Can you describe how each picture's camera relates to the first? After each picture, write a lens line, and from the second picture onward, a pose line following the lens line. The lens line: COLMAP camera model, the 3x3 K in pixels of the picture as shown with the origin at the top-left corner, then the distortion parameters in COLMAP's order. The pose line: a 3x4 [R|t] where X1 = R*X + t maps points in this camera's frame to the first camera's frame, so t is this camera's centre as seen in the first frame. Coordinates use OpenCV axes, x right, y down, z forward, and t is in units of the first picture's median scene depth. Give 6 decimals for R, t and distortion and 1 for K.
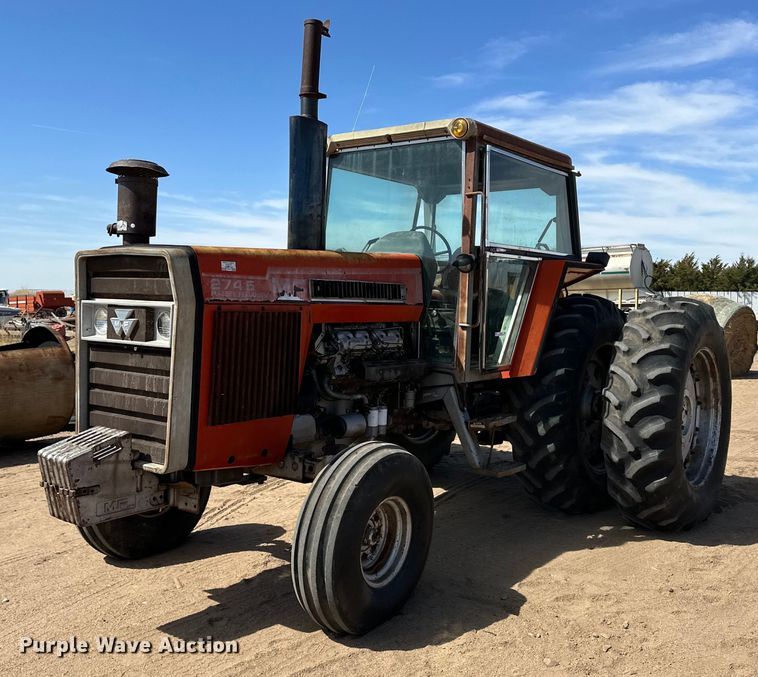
lens RADIAL K [[801.0, 0, 379.0], [0, 801.0, 320.2], [0, 0, 1]] dist [0.012536, -0.000975]
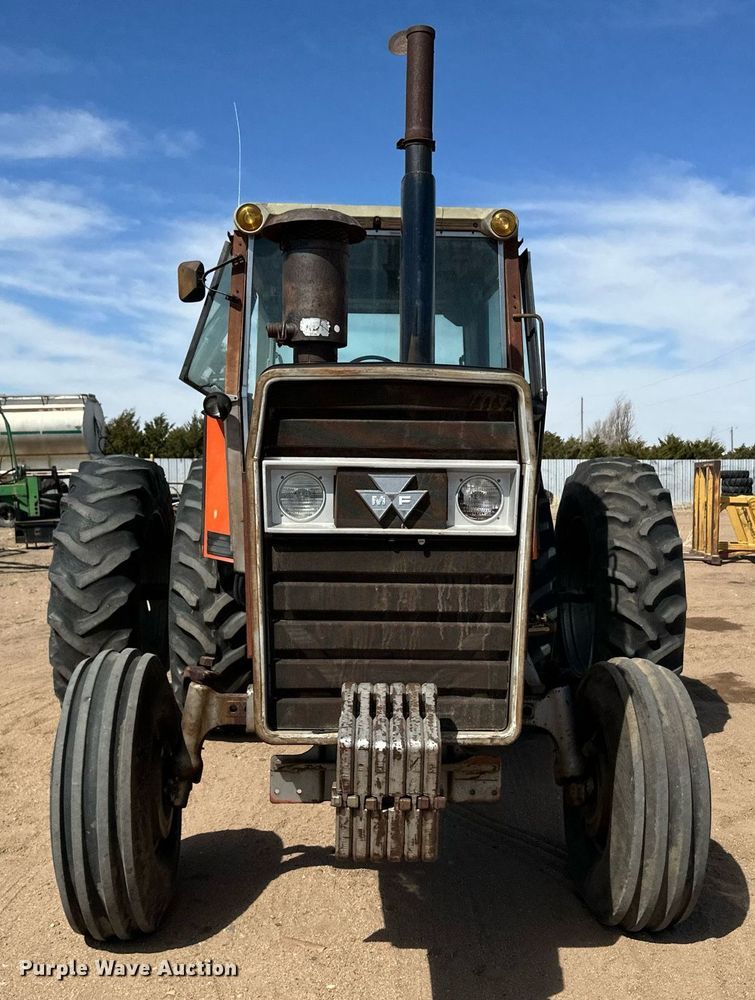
lens RADIAL K [[1055.9, 0, 378.0], [0, 1055.9, 526.8], [0, 0, 1]] dist [0.157433, -0.354644]
pose [[0.774285, -0.041982, 0.631443, -0.759975], [0.024828, 0.999044, 0.035977, -0.003491], [-0.632350, -0.012179, 0.774587, 0.397418]]
